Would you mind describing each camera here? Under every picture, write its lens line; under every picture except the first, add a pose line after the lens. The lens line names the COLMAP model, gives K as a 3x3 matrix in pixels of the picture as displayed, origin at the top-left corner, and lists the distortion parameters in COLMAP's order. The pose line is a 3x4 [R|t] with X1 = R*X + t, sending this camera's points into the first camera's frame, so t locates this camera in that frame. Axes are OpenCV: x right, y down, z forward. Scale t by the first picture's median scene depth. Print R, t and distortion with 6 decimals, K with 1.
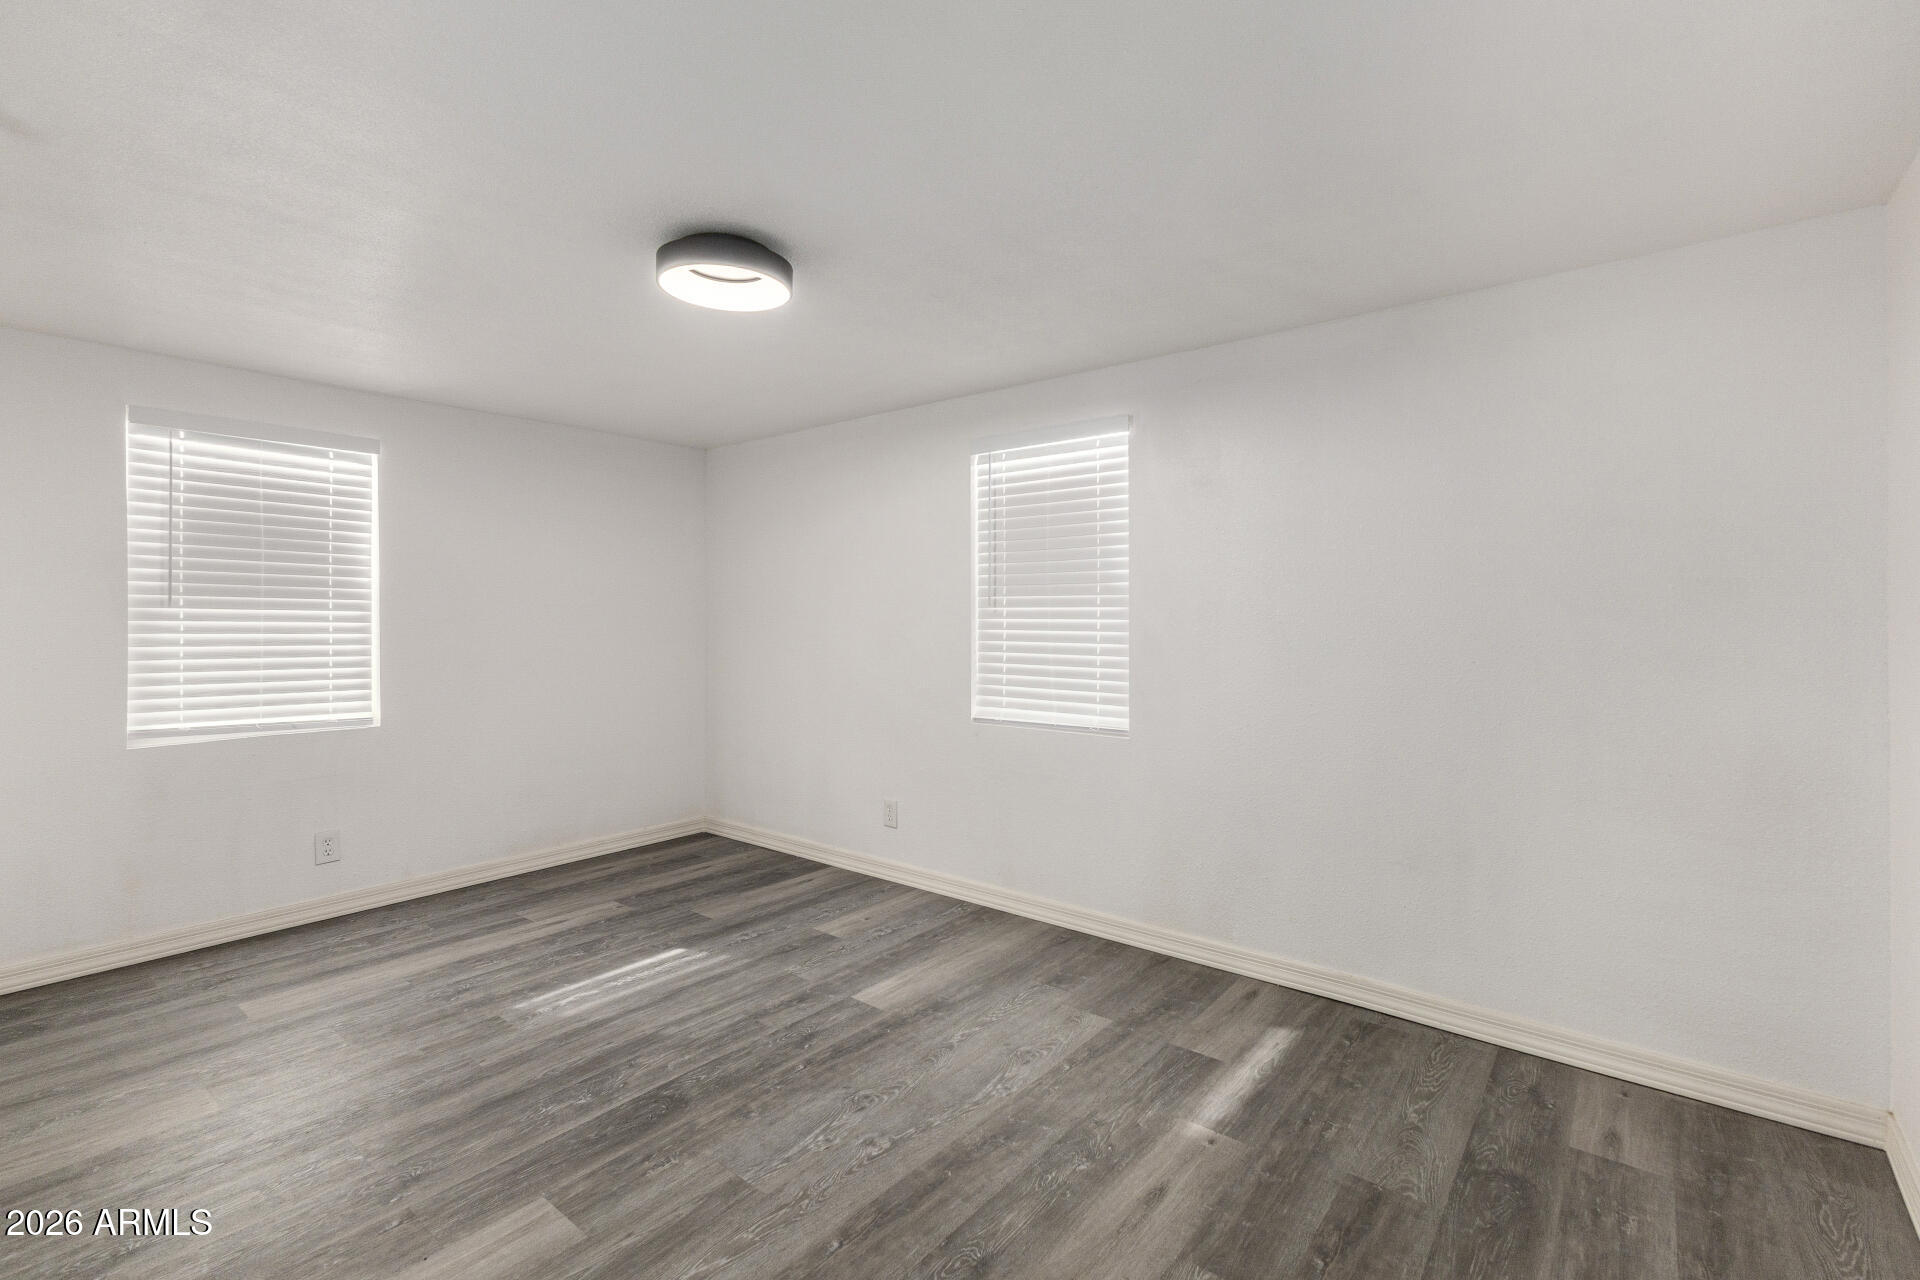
lens RADIAL K [[839.2, 0, 974.1], [0, 839.2, 633.8], [0, 0, 1]] dist [0.015929, -0.004790]
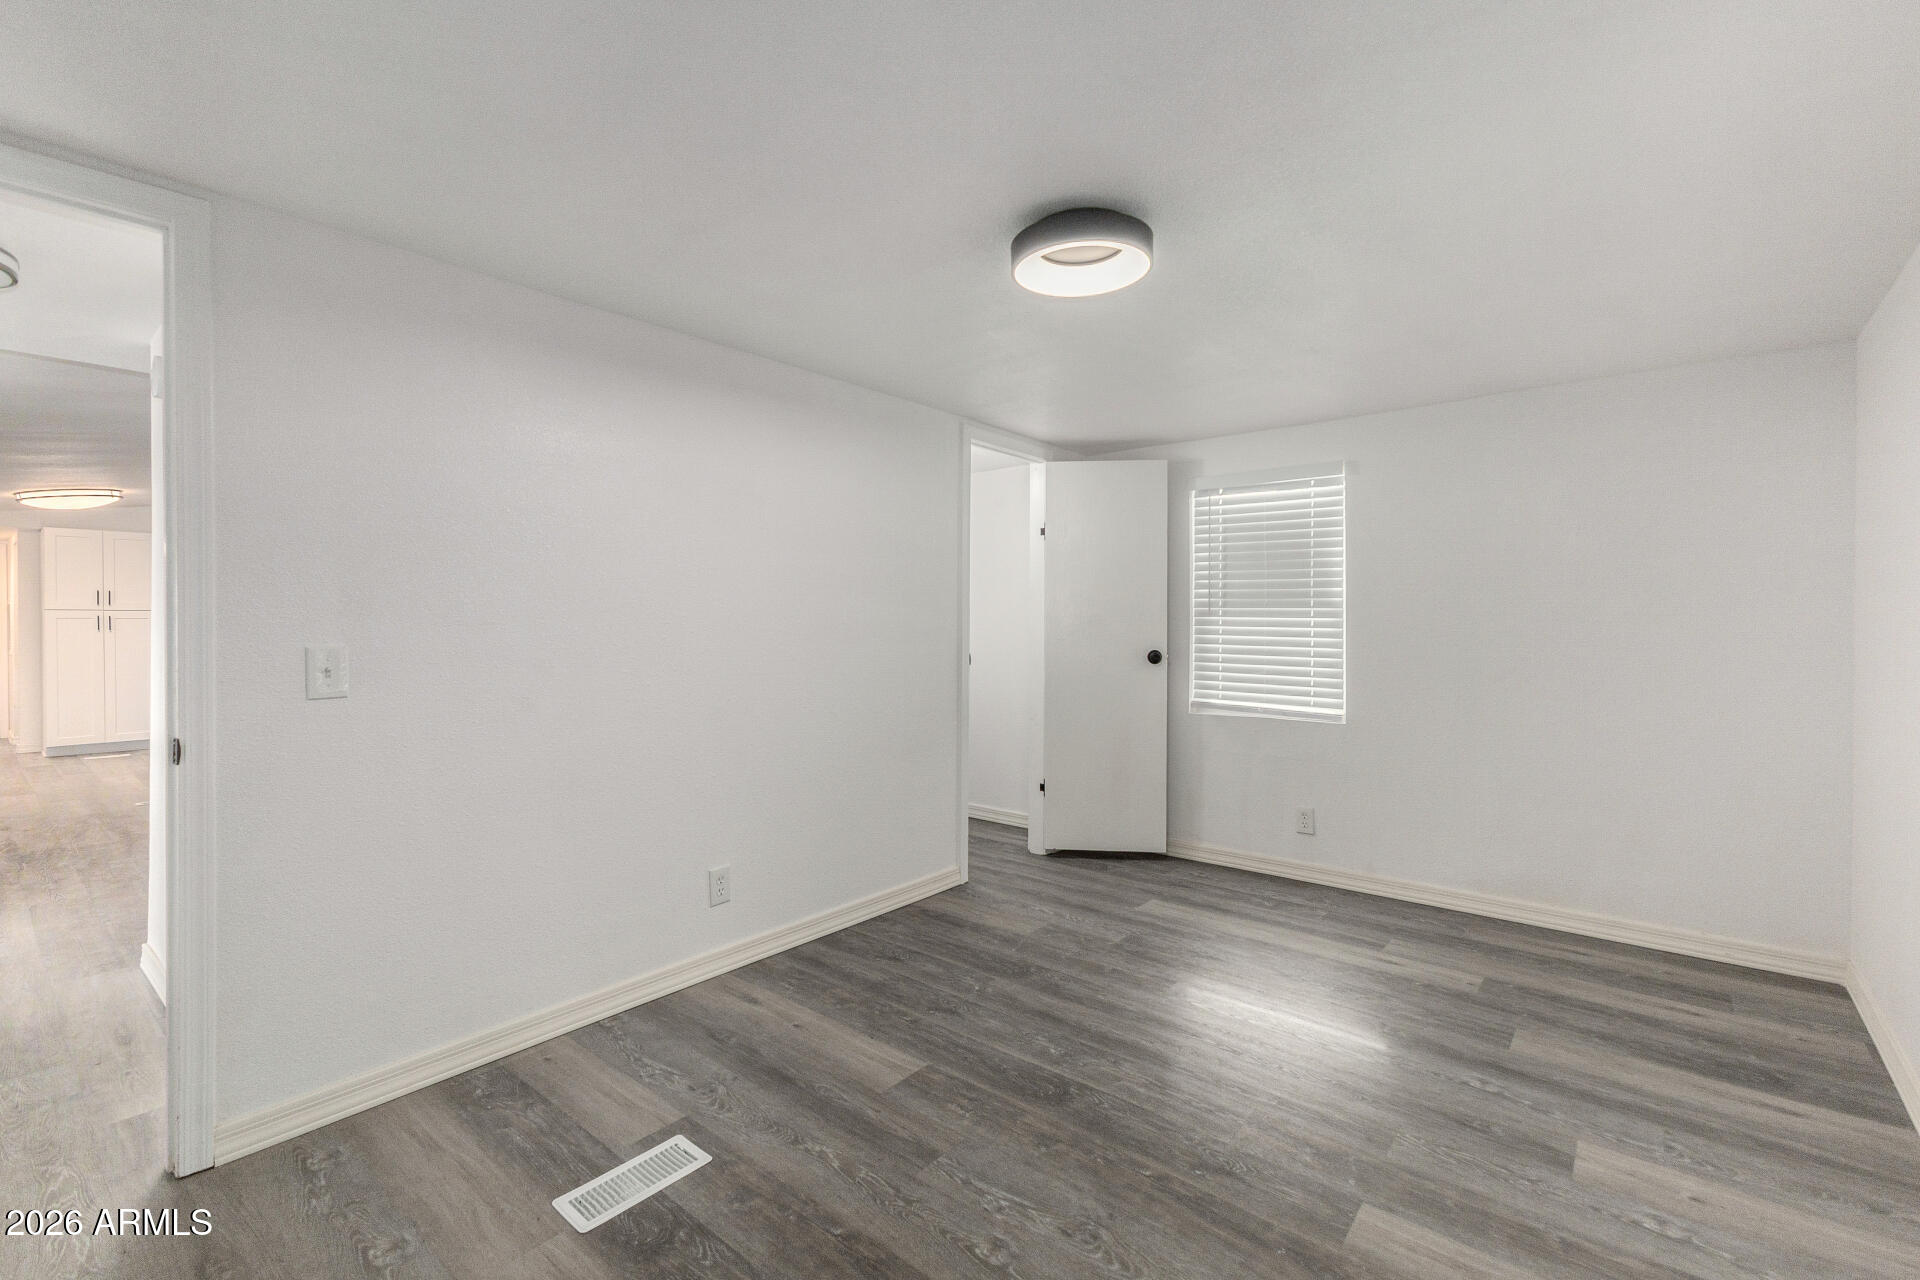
lens RADIAL K [[839.2, 0, 968.2], [0, 839.2, 632.7], [0, 0, 1]] dist [0.015929, -0.004790]
pose [[-0.023147, 0.006700, -0.999710, 0.663808], [-0.020719, 0.999760, 0.007181, -0.008033], [0.999517, 0.020880, -0.023003, 0.914189]]
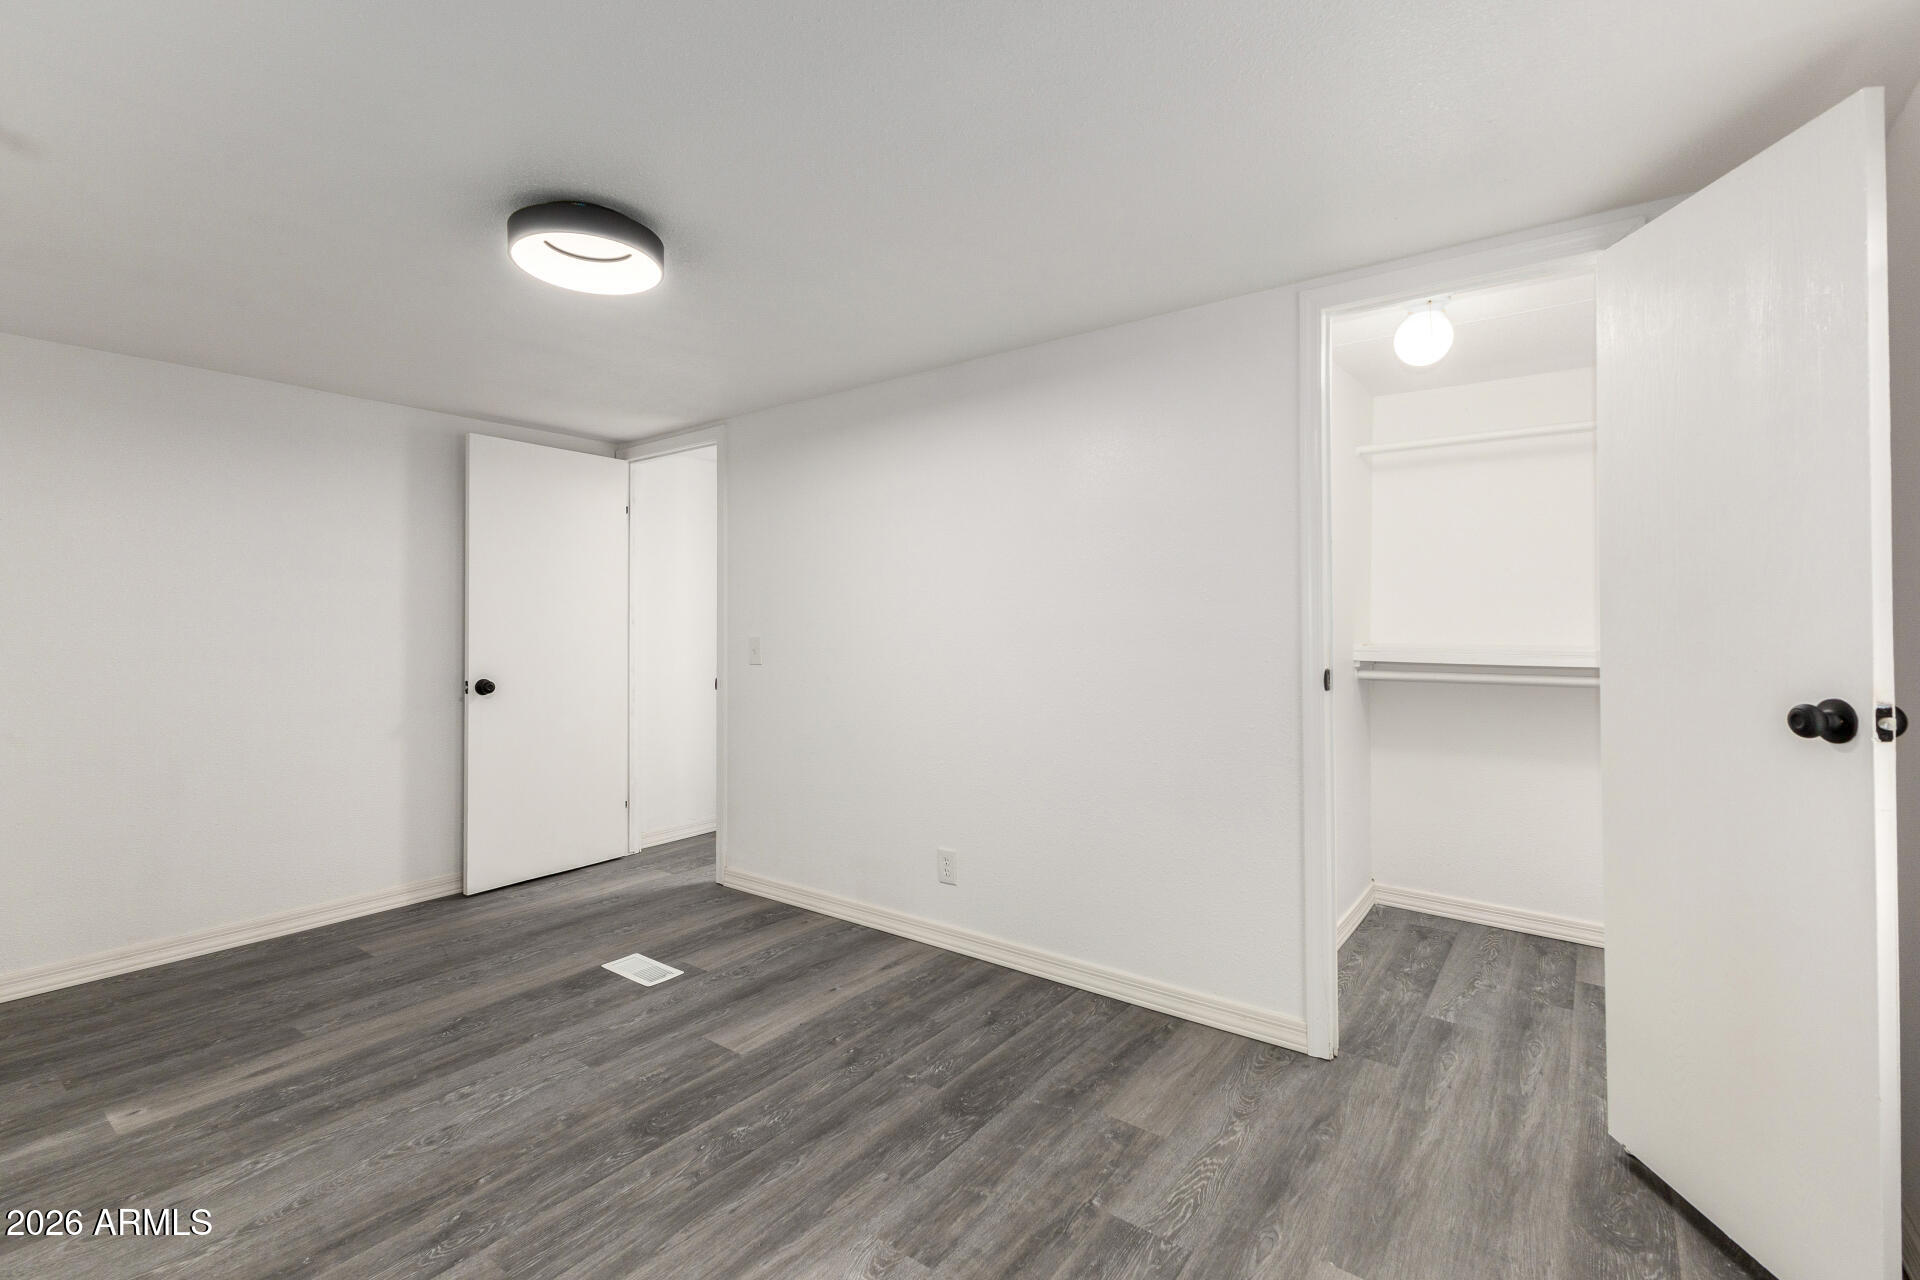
lens RADIAL K [[839.2, 0, 963.1], [0, 839.2, 623.7], [0, 0, 1]] dist [0.015929, -0.004790]
pose [[-0.999834, -0.000837, -0.018212, -0.706574], [-0.001081, 0.999910, 0.013369, -0.027587], [0.018199, 0.013387, -0.999745, 1.973983]]
